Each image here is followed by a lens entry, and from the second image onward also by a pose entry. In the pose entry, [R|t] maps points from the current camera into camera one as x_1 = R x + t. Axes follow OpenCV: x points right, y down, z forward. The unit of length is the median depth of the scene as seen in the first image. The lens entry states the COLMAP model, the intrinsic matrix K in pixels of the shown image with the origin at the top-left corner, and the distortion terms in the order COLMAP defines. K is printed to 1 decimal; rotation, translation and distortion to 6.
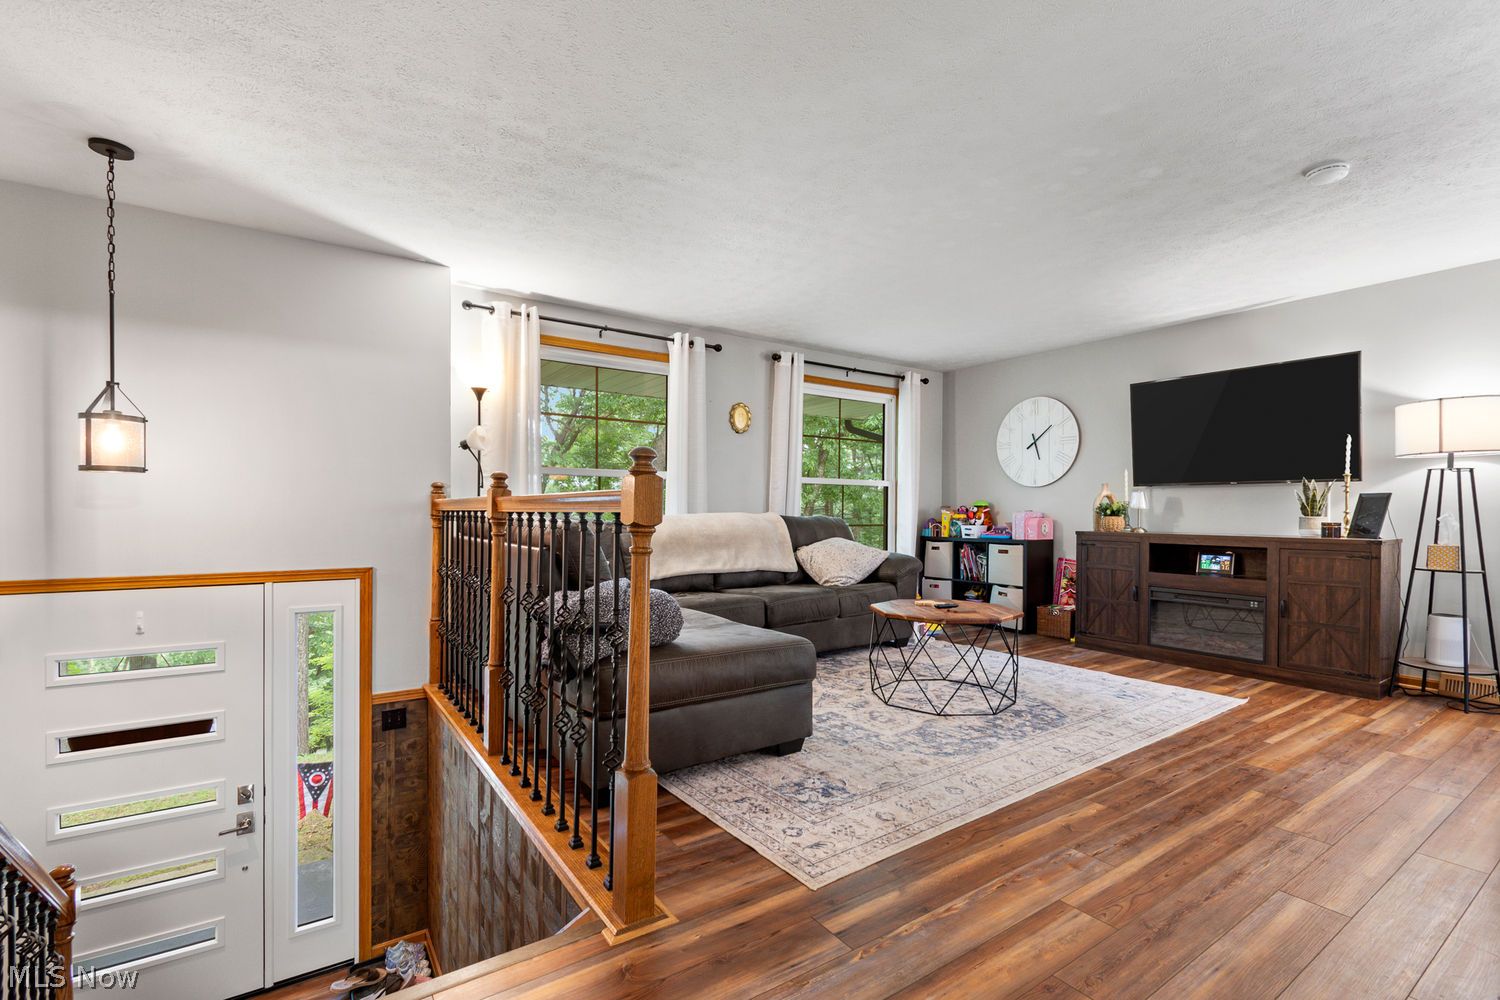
lens RADIAL K [[659.7, 0, 749.8], [0, 659.7, 519.0], [0, 0, 1]] dist [0.002543, -0.001768]
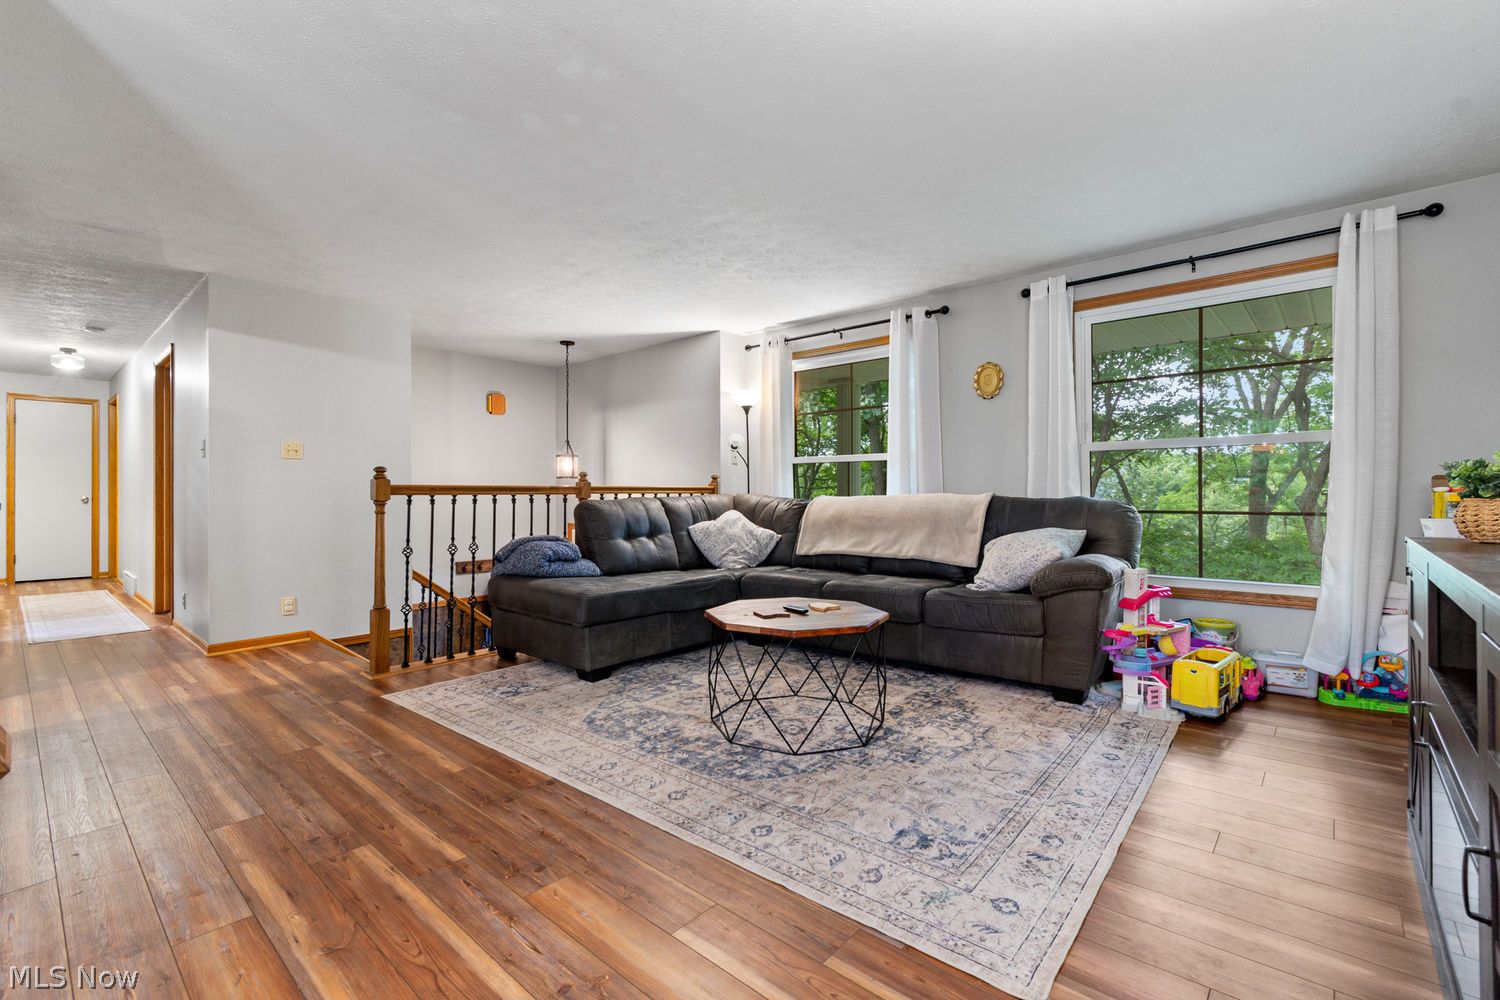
lens RADIAL K [[659.7, 0, 762.5], [0, 659.7, 486.5], [0, 0, 1]] dist [0.002543, -0.001768]
pose [[0.259490, -0.017752, -0.965582, 1.036558], [-0.004183, 0.999801, -0.019506, -0.000588], [0.965737, 0.009100, 0.259365, 0.734268]]
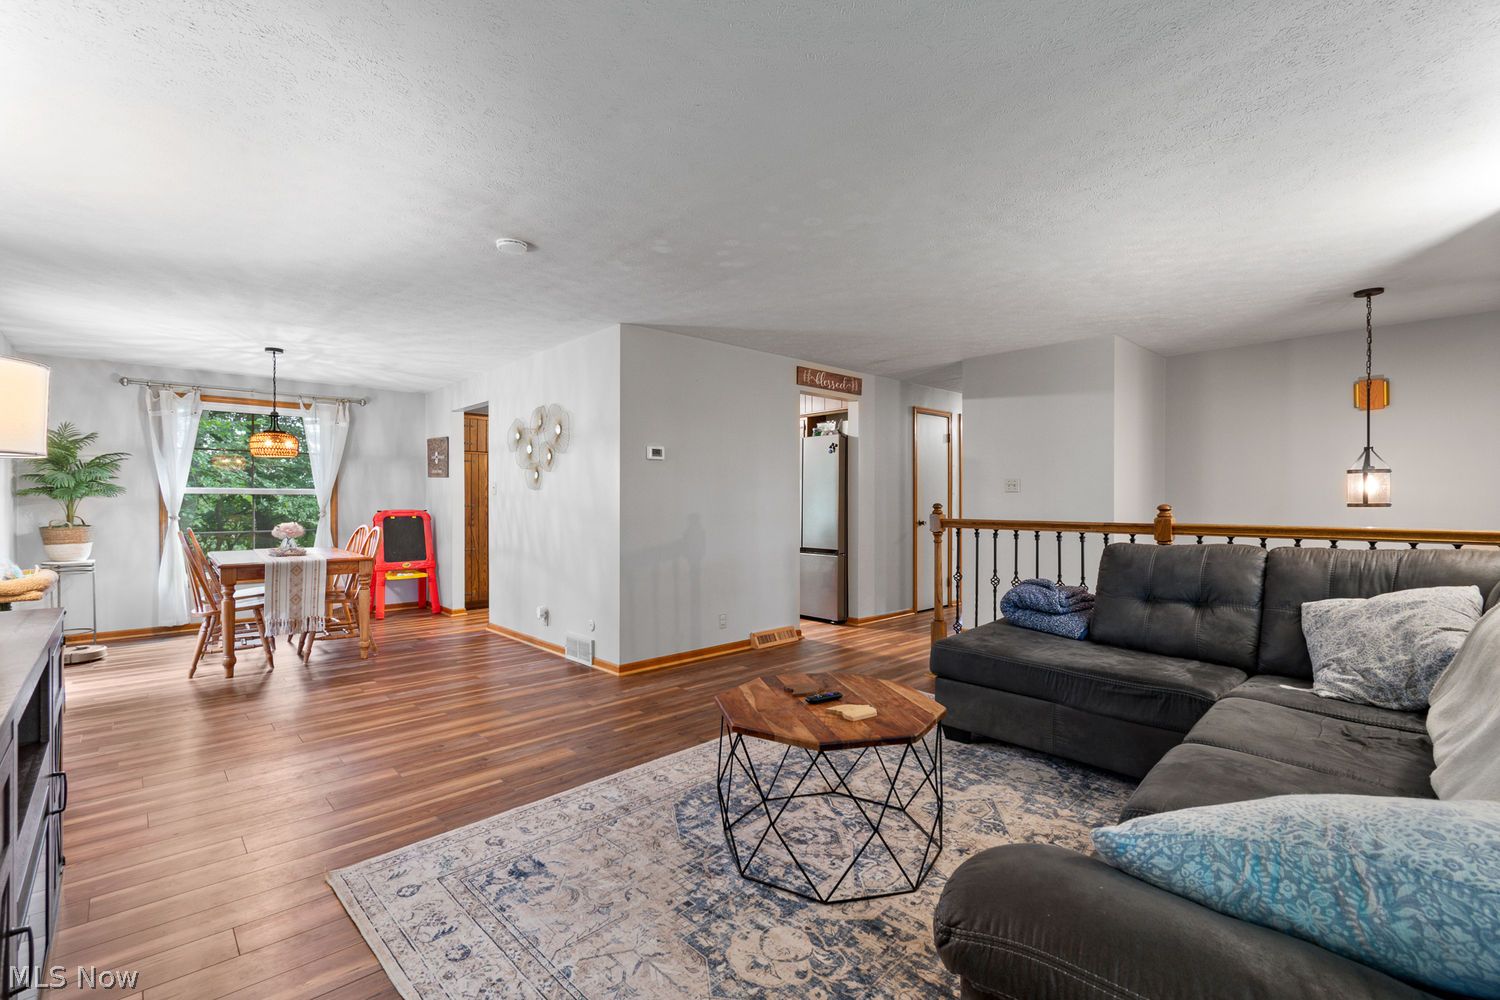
lens RADIAL K [[659.7, 0, 735.5], [0, 659.7, 505.2], [0, 0, 1]] dist [0.002543, -0.001768]
pose [[-0.989783, -0.003858, -0.142529, 0.463684], [-0.006116, 0.999863, 0.015409, -0.062796], [0.142450, 0.016123, -0.989671, 1.579677]]
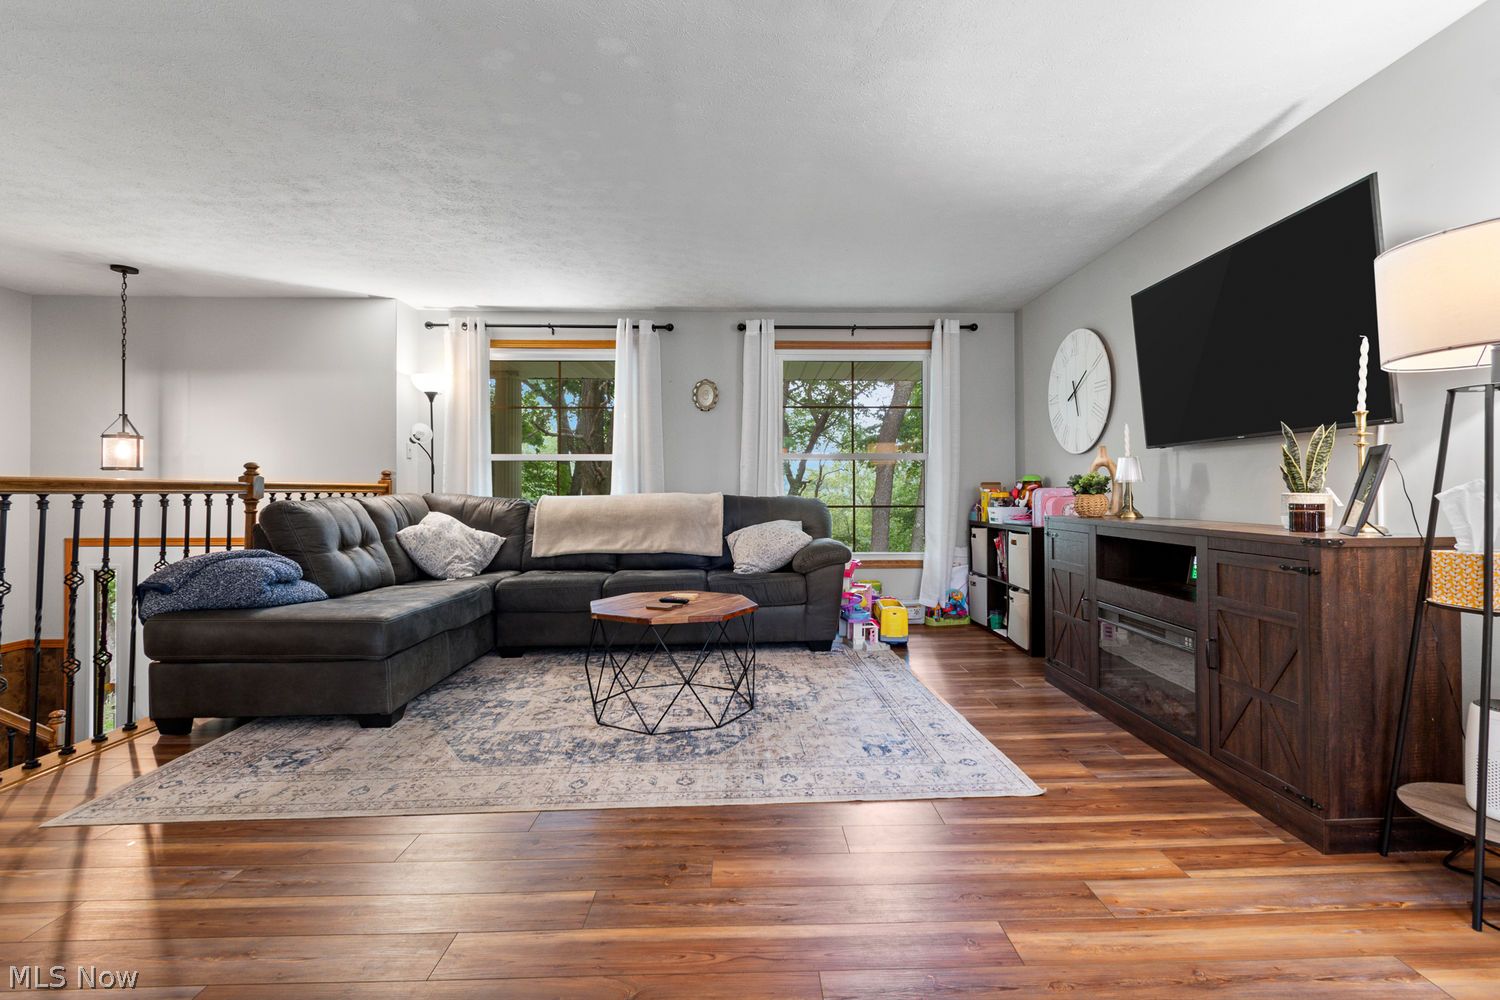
lens RADIAL K [[659.7, 0, 773.3], [0, 659.7, 493.3], [0, 0, 1]] dist [0.002543, -0.001768]
pose [[0.848680, -0.006570, -0.528865, 0.840077], [0.002284, 0.999959, -0.008756, -0.000157], [0.528901, 0.006223, 0.848661, 0.331542]]
